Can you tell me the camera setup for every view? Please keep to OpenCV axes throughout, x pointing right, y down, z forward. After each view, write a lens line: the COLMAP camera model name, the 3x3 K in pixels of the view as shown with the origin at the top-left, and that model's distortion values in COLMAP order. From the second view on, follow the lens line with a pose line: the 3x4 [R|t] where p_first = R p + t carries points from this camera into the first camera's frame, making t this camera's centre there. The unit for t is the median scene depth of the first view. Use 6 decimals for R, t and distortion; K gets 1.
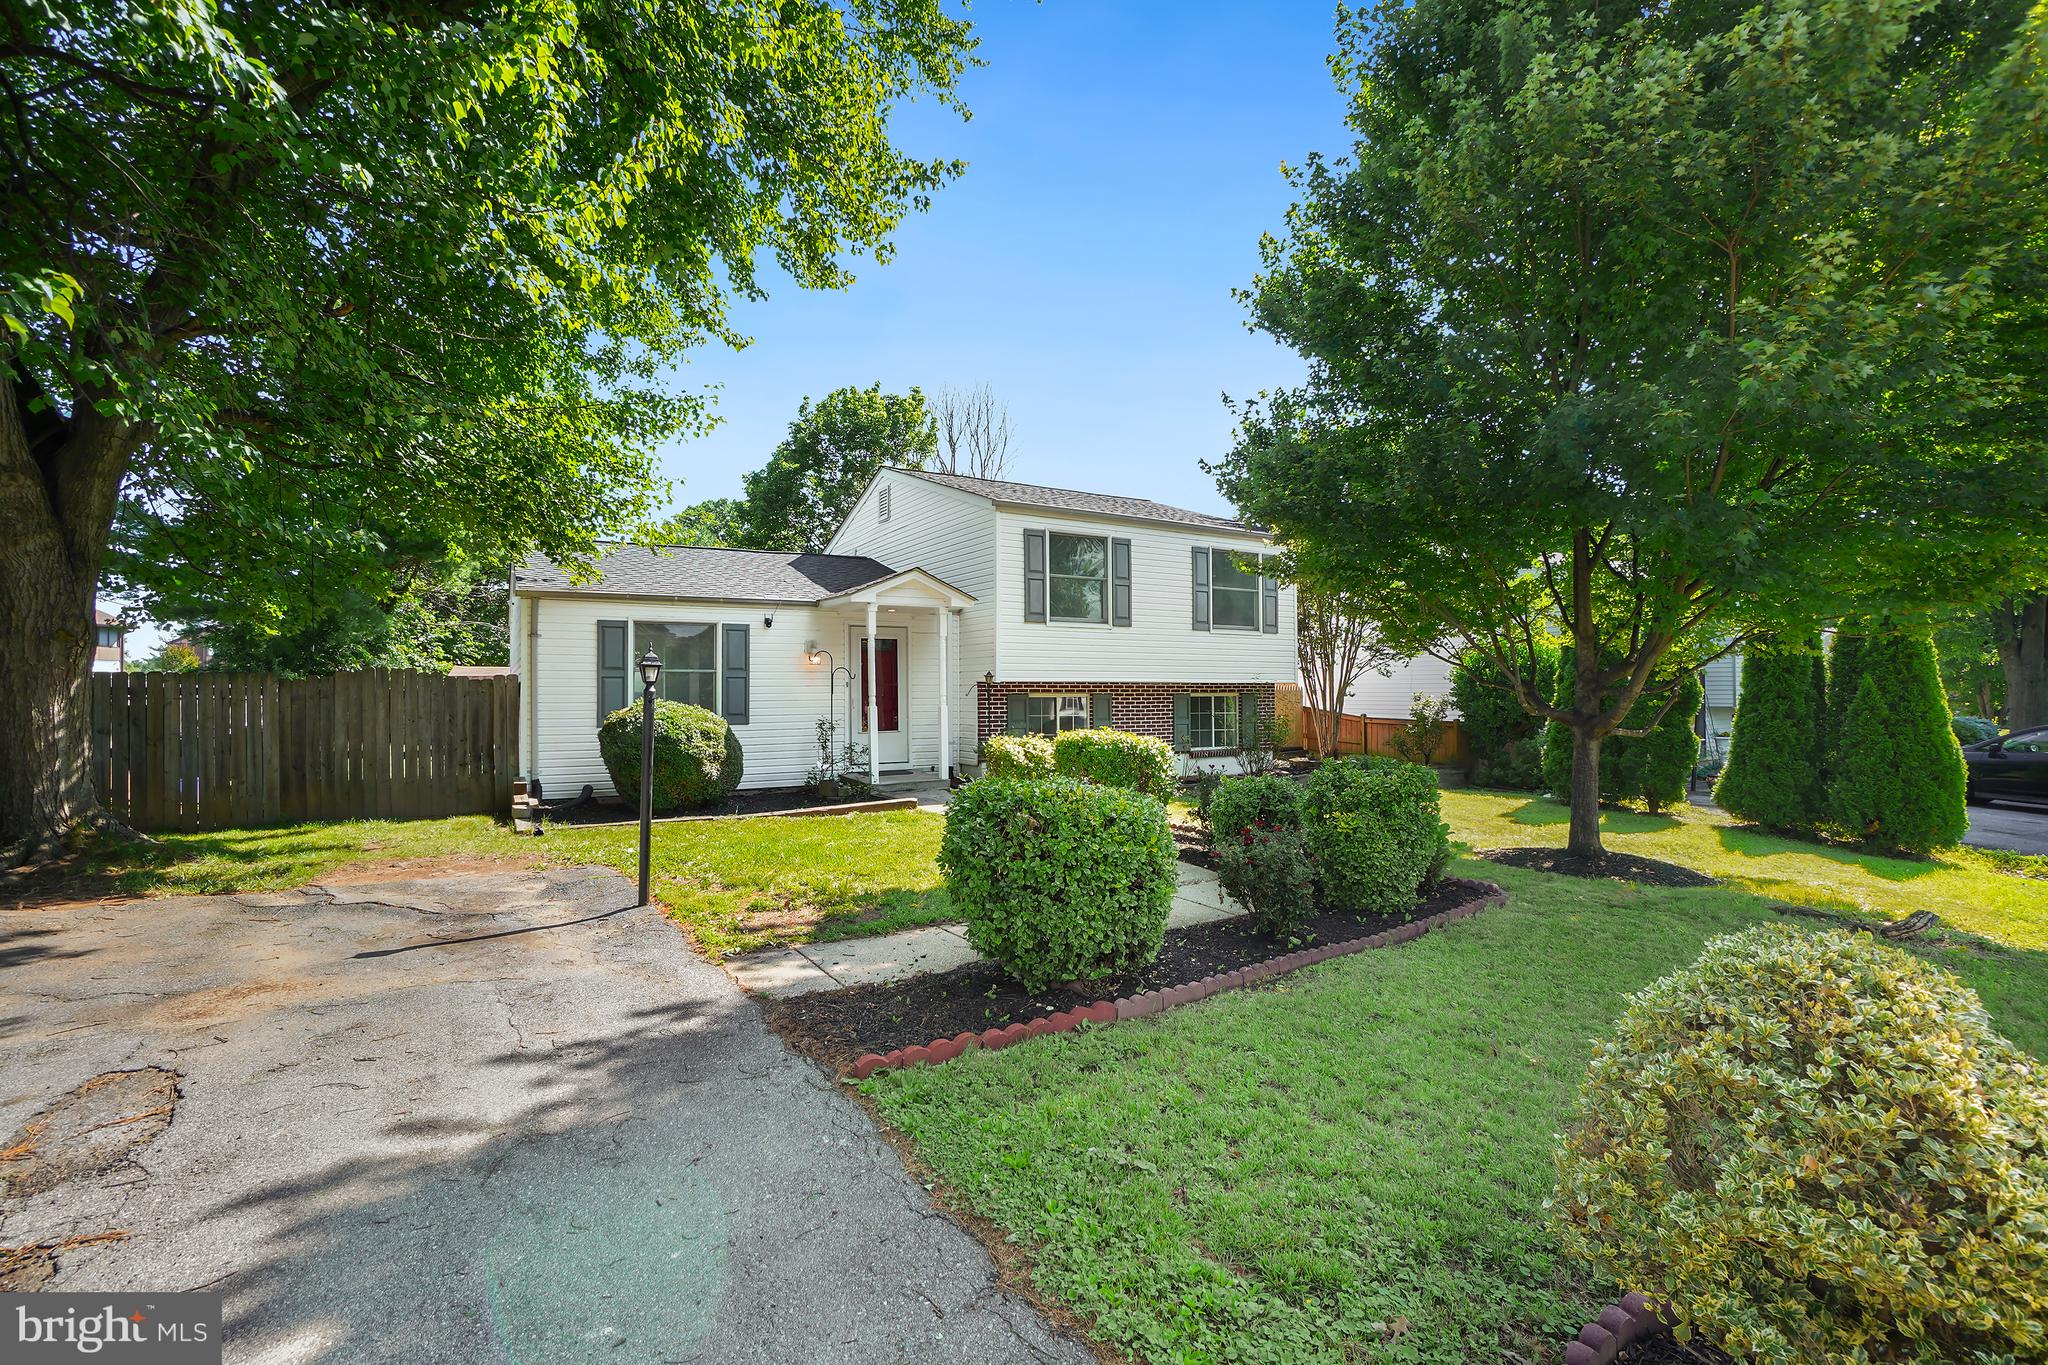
lens RADIAL K [[914.4, 0, 1024.0], [0, 914.4, 682.5], [0, 0, 1]] dist [-0.000432, 0.000118]
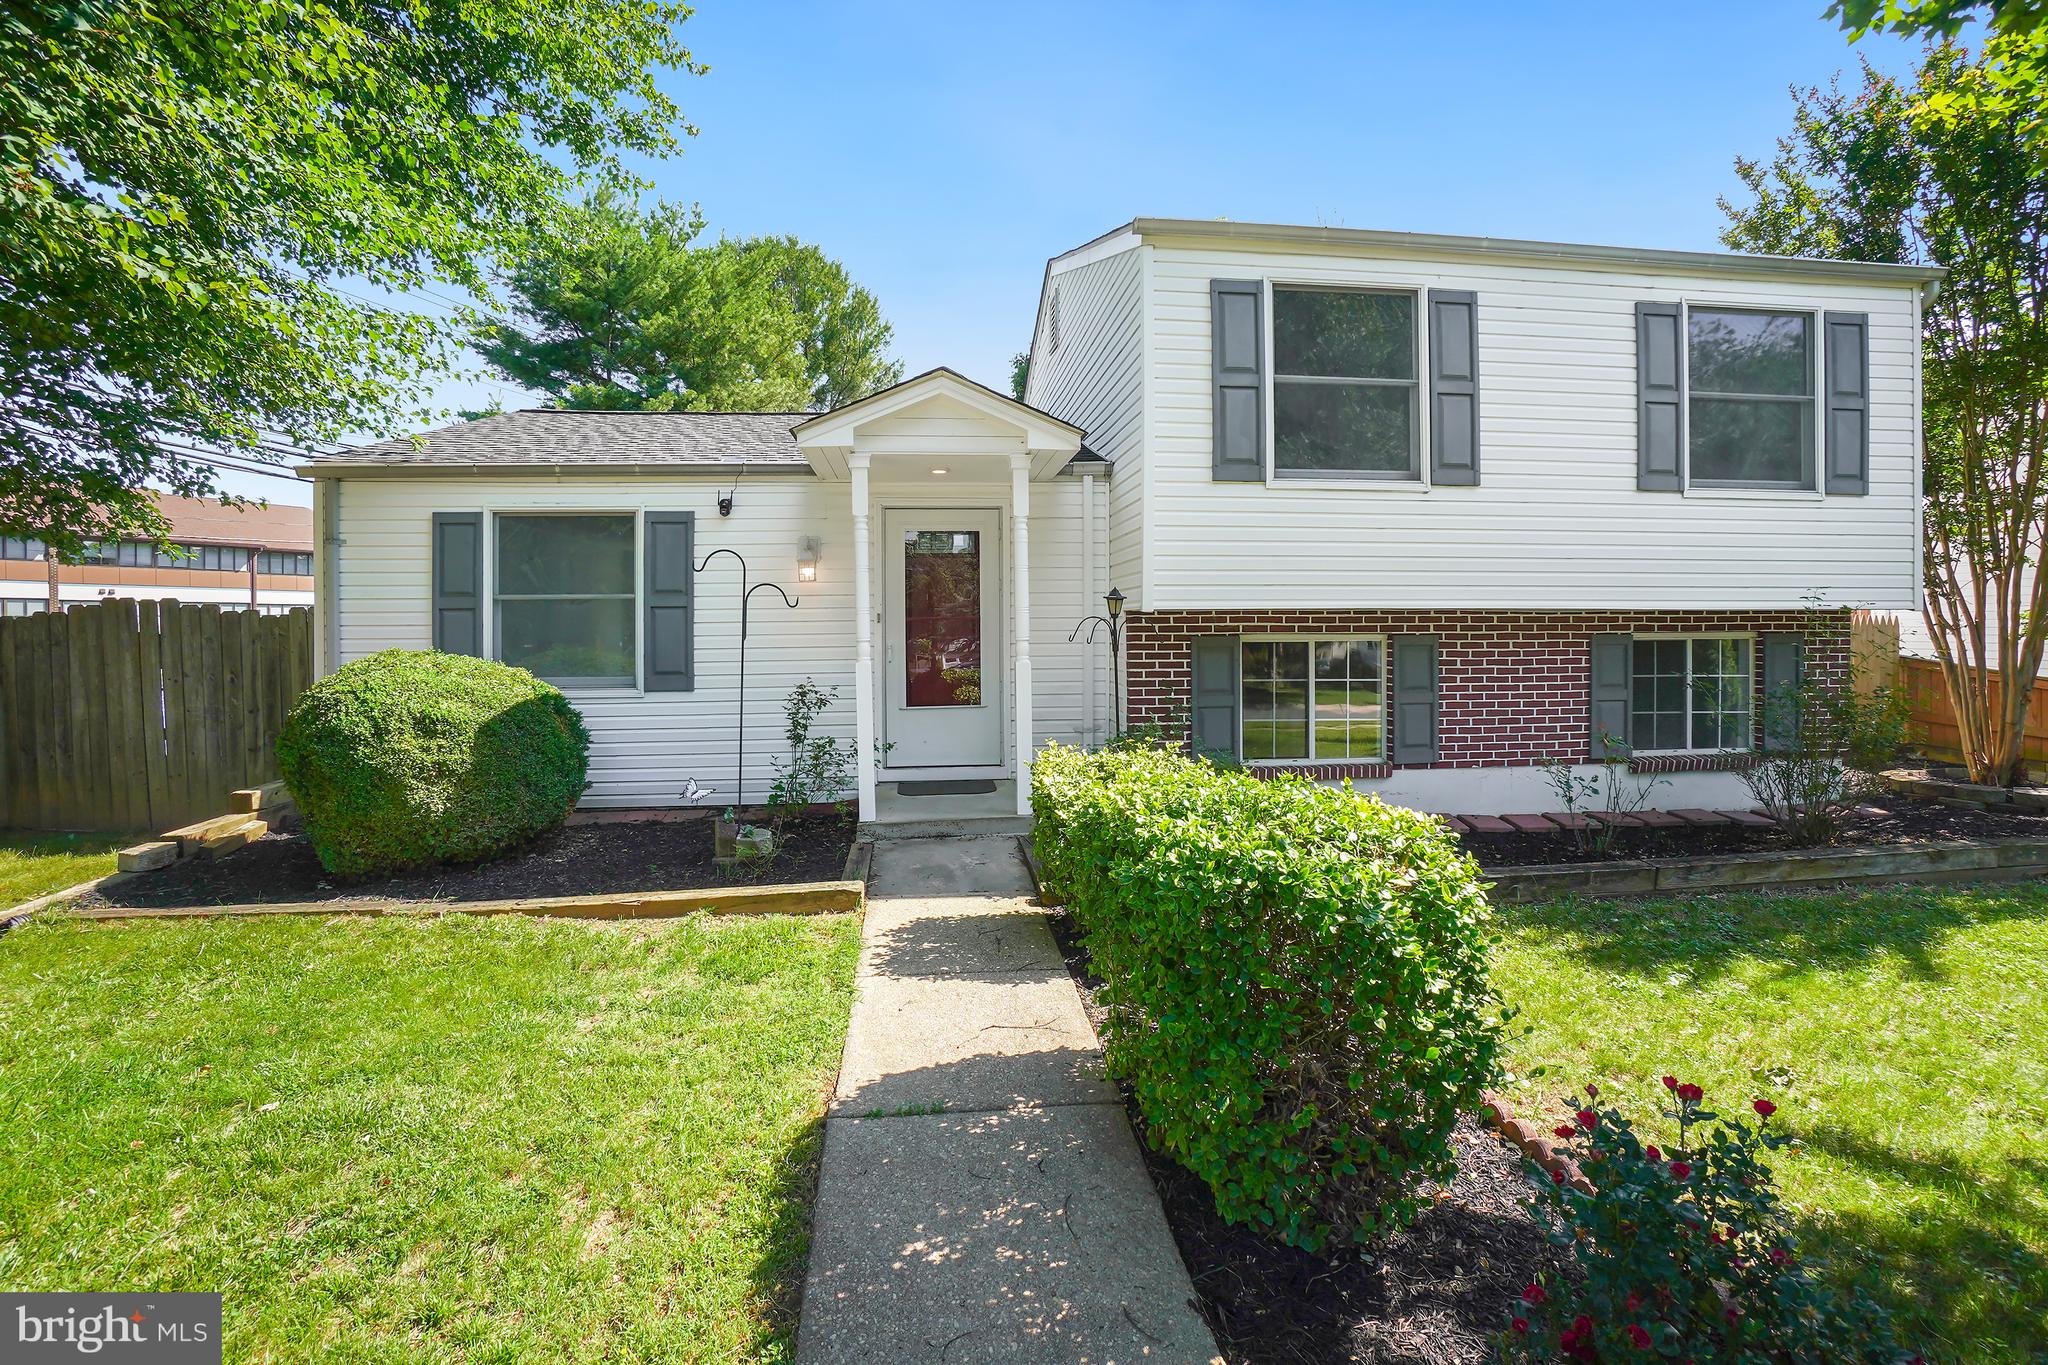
lens RADIAL K [[918.0, 0, 1025.3], [0, 918.0, 636.9], [0, 0, 1]] dist [-0.037157, 0.000140]
pose [[0.911670, 0.001939, -0.410919, 0.103765], [0.007583, 0.999739, 0.021541, 0.002013], [0.410854, -0.022754, 0.911417, 0.531554]]
